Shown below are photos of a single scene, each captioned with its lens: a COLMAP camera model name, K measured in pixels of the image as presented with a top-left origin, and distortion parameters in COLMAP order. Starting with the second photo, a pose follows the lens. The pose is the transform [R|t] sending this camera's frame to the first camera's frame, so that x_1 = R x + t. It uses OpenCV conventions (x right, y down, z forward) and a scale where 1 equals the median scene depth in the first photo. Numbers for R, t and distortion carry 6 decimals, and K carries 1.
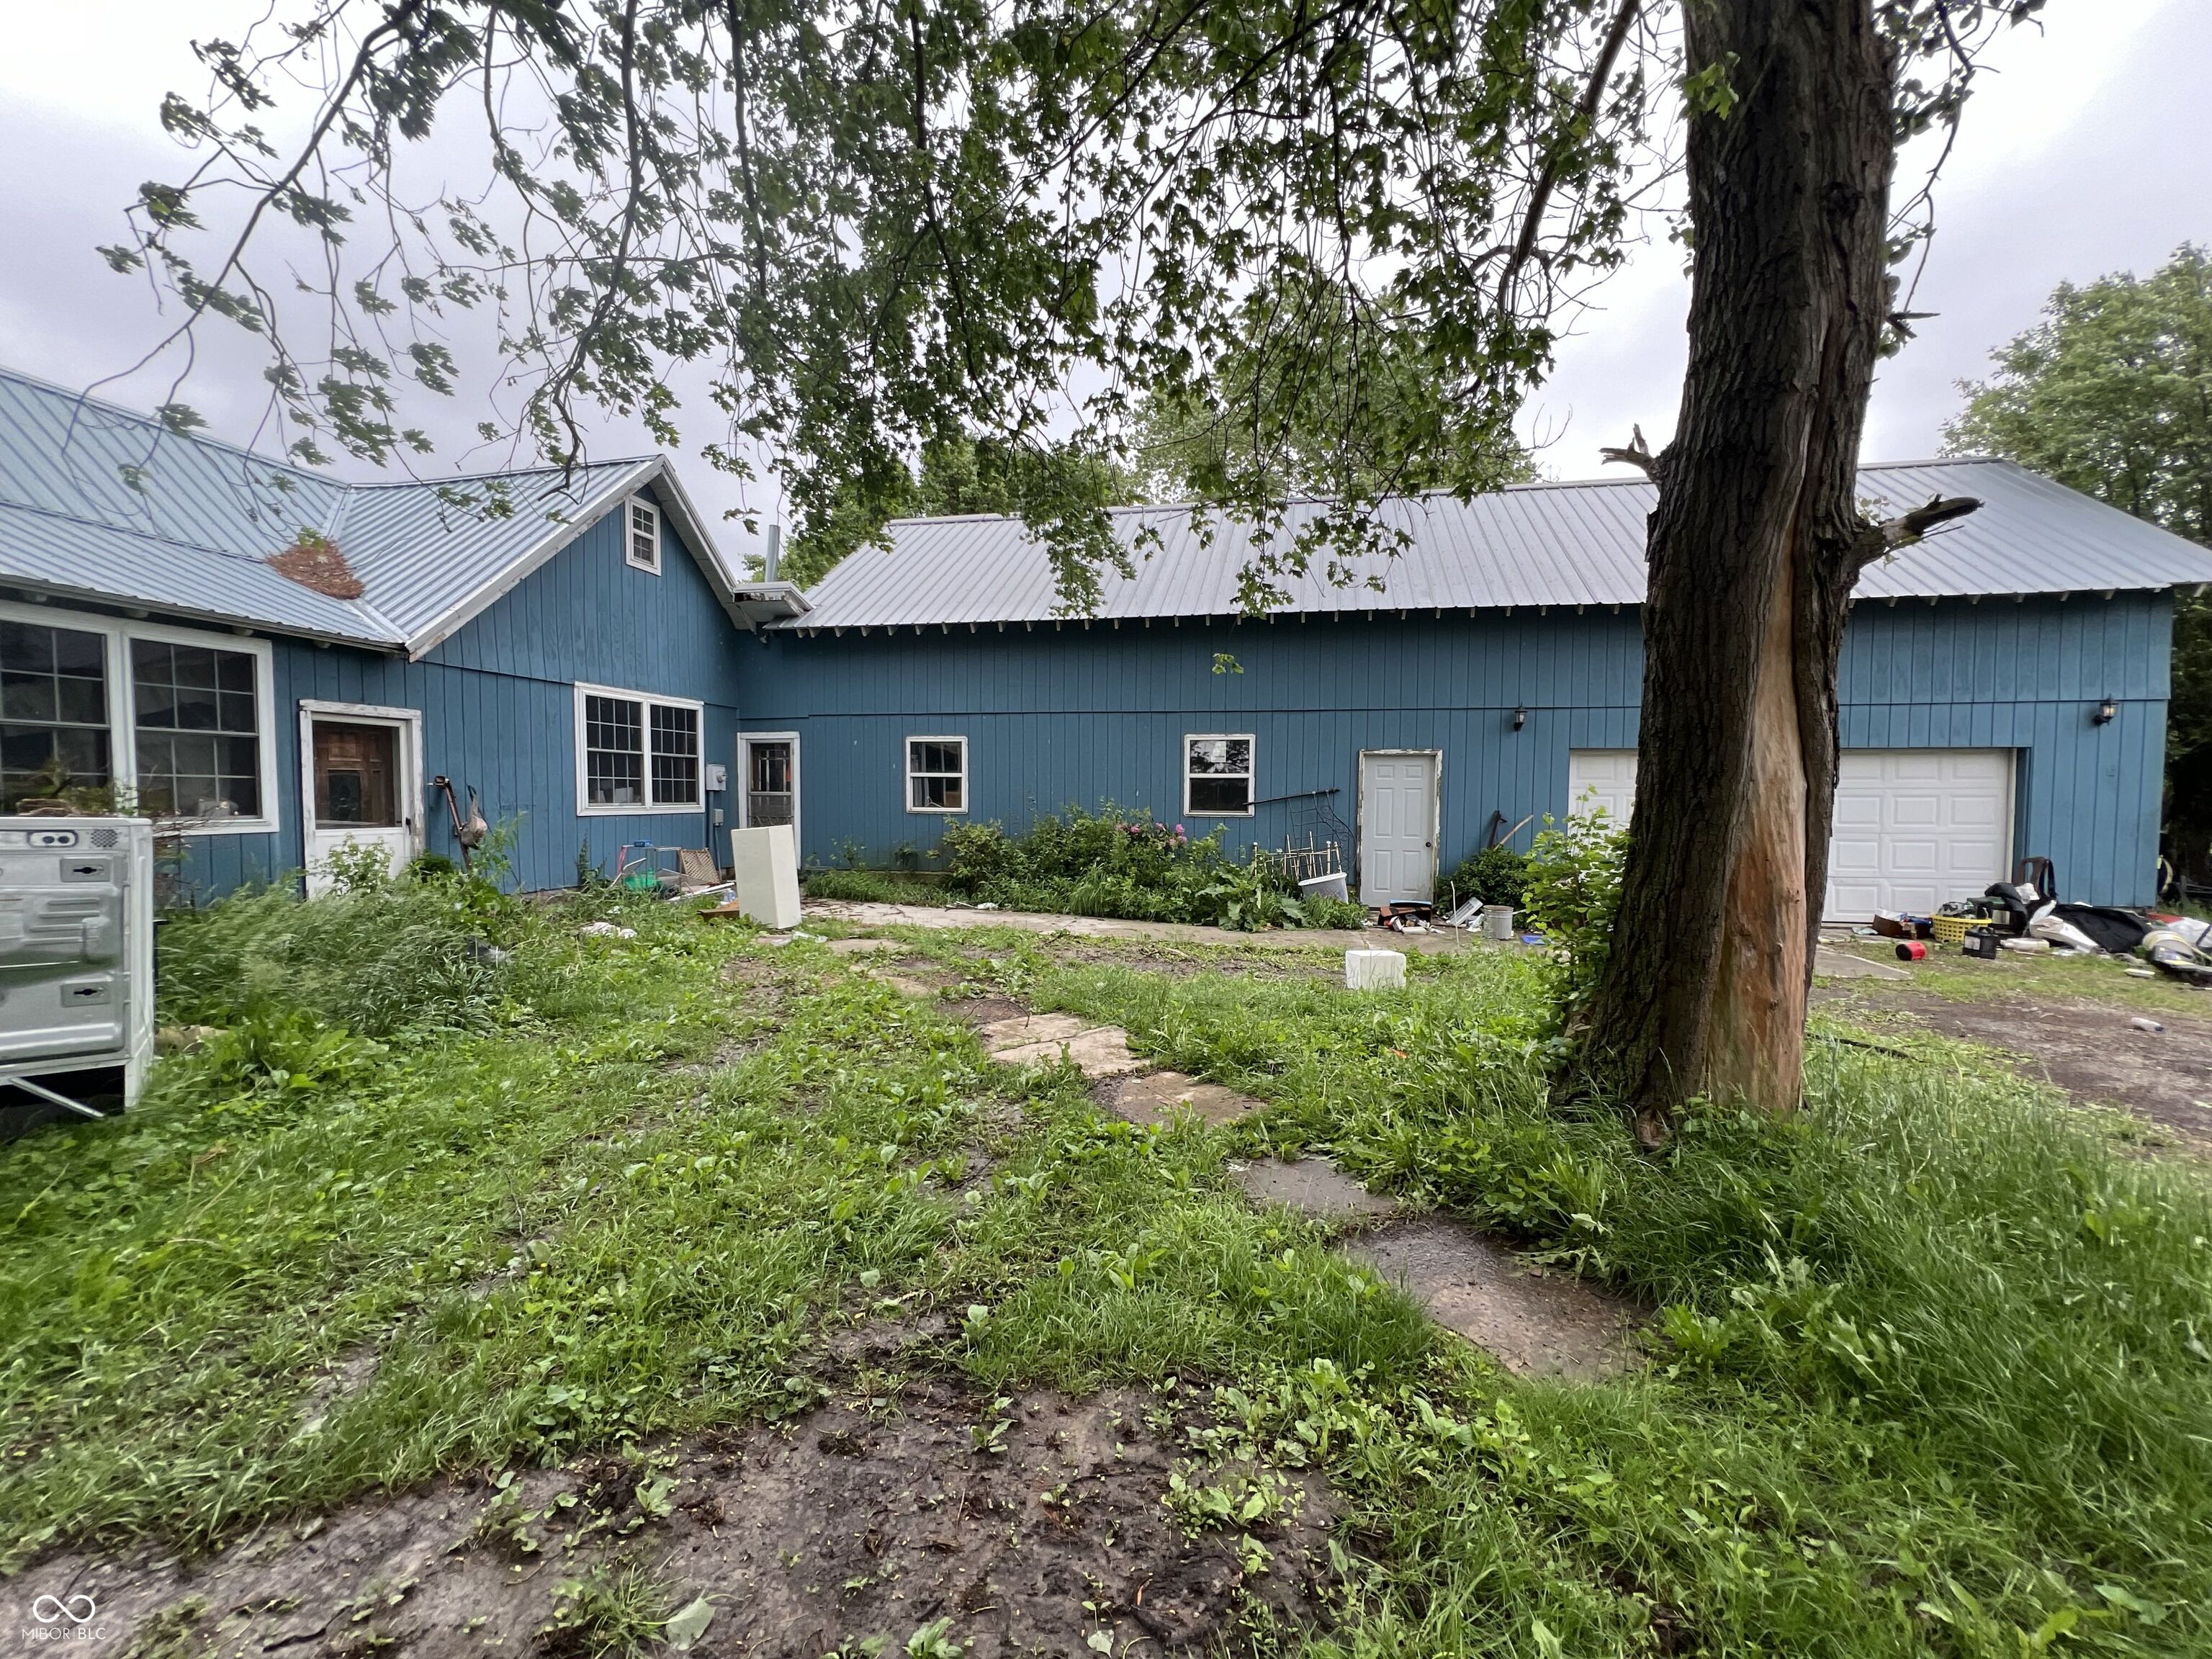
lens RADIAL K [[887.8, 0, 1101.6], [0, 887.8, 839.4], [0, 0, 1]] dist [-0.002240, -0.000631]
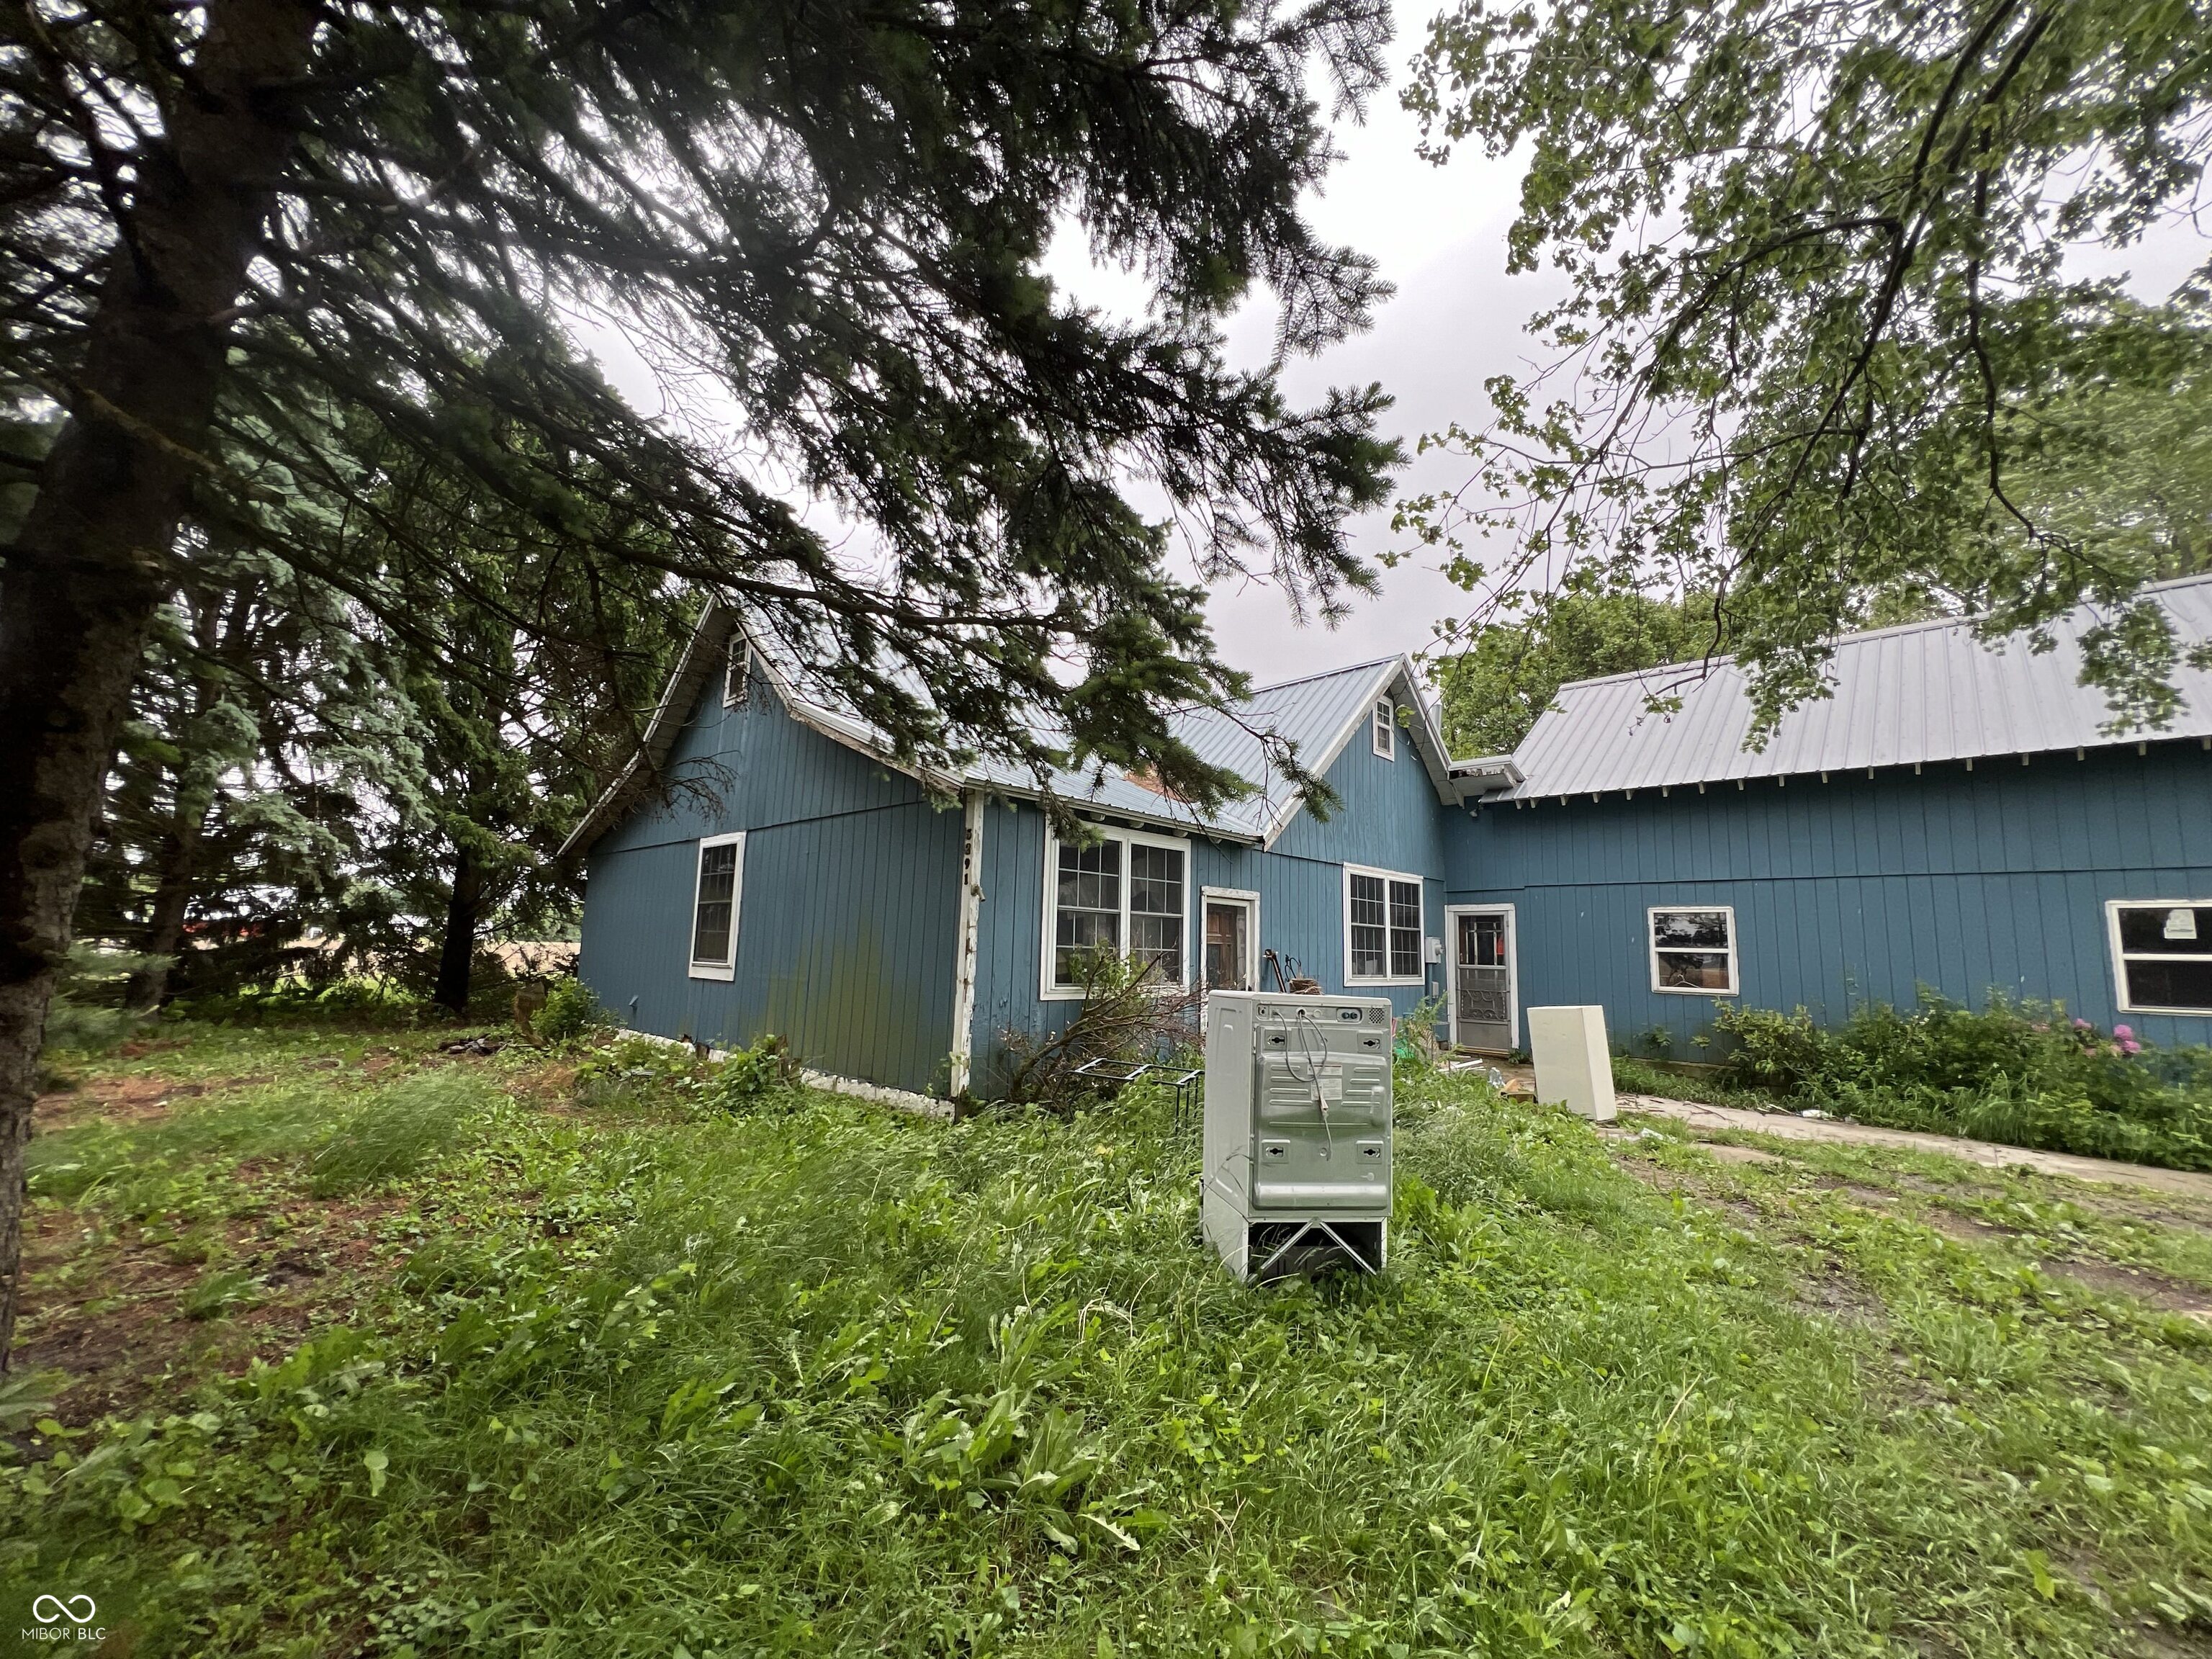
lens RADIAL K [[887.8, 0, 1115.1], [0, 887.8, 832.2], [0, 0, 1]] dist [-0.002240, -0.000631]
pose [[0.859837, -0.052537, -0.507859, -0.254456], [-0.046017, 0.982669, -0.179565, -0.004047], [0.508491, 0.177766, 0.842518, -0.065981]]
